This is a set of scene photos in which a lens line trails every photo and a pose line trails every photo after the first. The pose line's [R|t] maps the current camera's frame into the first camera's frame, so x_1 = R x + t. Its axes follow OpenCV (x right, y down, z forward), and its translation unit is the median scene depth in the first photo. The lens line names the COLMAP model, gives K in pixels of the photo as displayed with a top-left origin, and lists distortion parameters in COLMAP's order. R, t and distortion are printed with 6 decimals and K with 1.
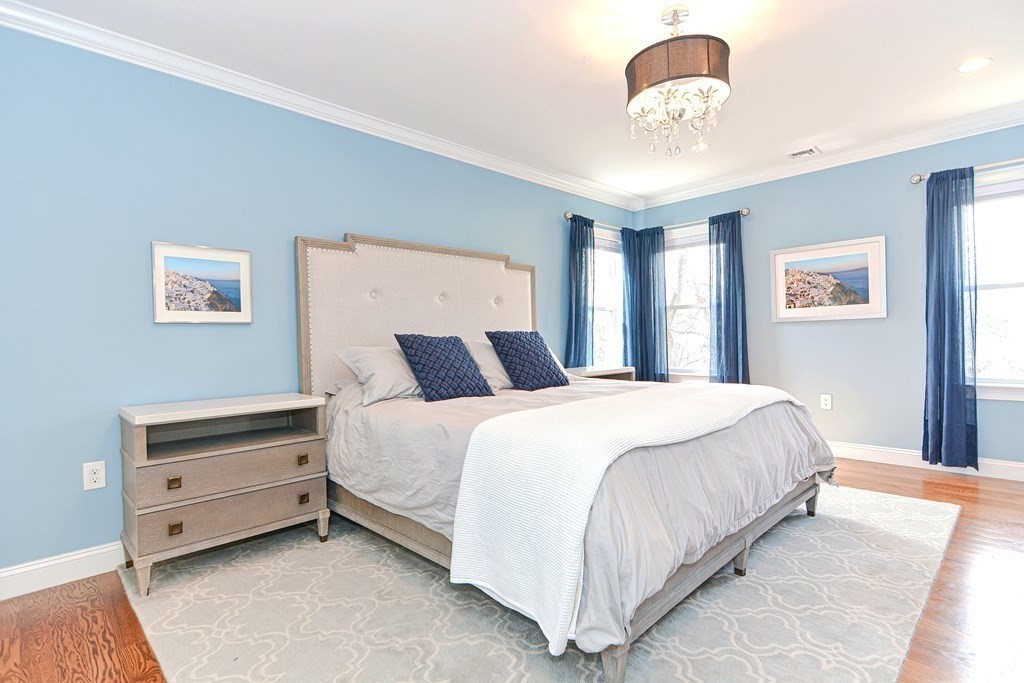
lens RADIAL K [[492.7, 0, 512.0], [0, 492.7, 341.5], [0, 0, 1]] dist [0.001584, 0.000347]
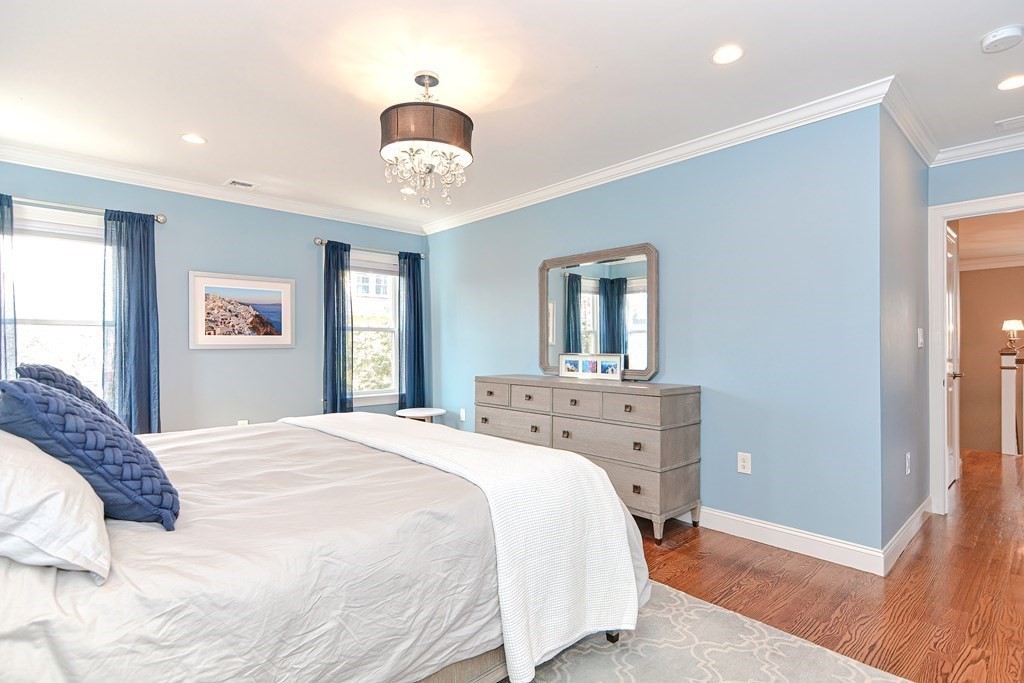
lens RADIAL K [[495.0, 0, 512.0], [0, 495.0, 341.5], [0, 0, 1]] dist [-0.003265, -0.000427]
pose [[0.042105, 0.034078, 0.998532, -0.385741], [0.008346, 0.999371, -0.034458, -0.018070], [-0.999078, 0.009784, 0.041795, 0.398772]]
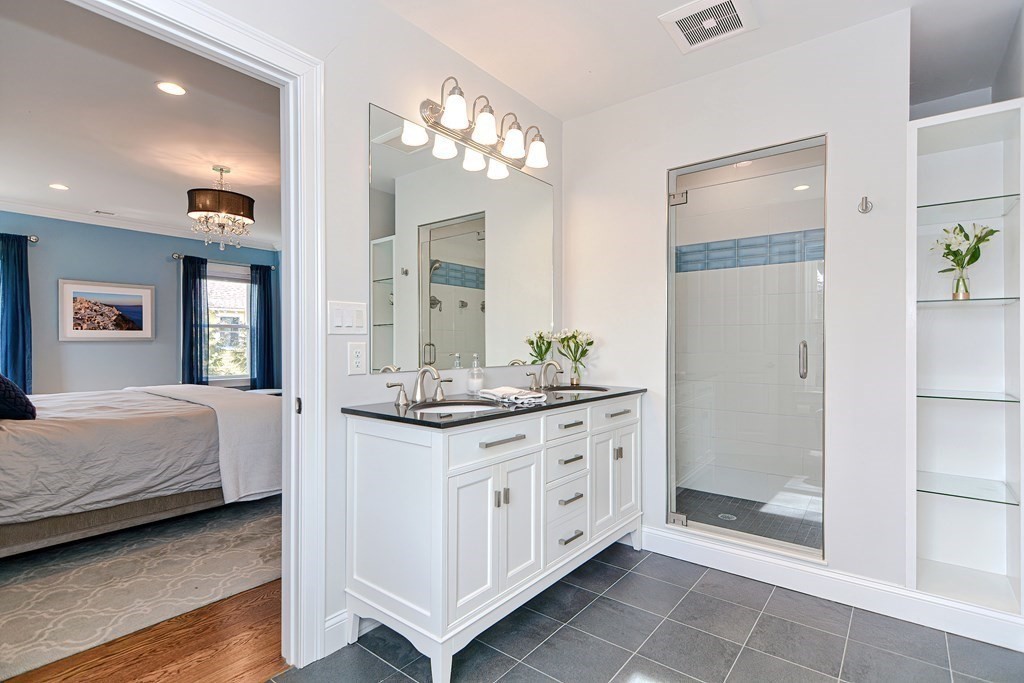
lens RADIAL K [[492.7, 0, 512.0], [0, 492.7, 341.5], [0, 0, 1]] dist [0.001584, 0.000347]
pose [[-0.101147, 0.028324, 0.994468, -0.795117], [0.007270, 0.999589, -0.027731, 0.003187], [-0.994845, 0.004424, -0.101312, 0.061880]]
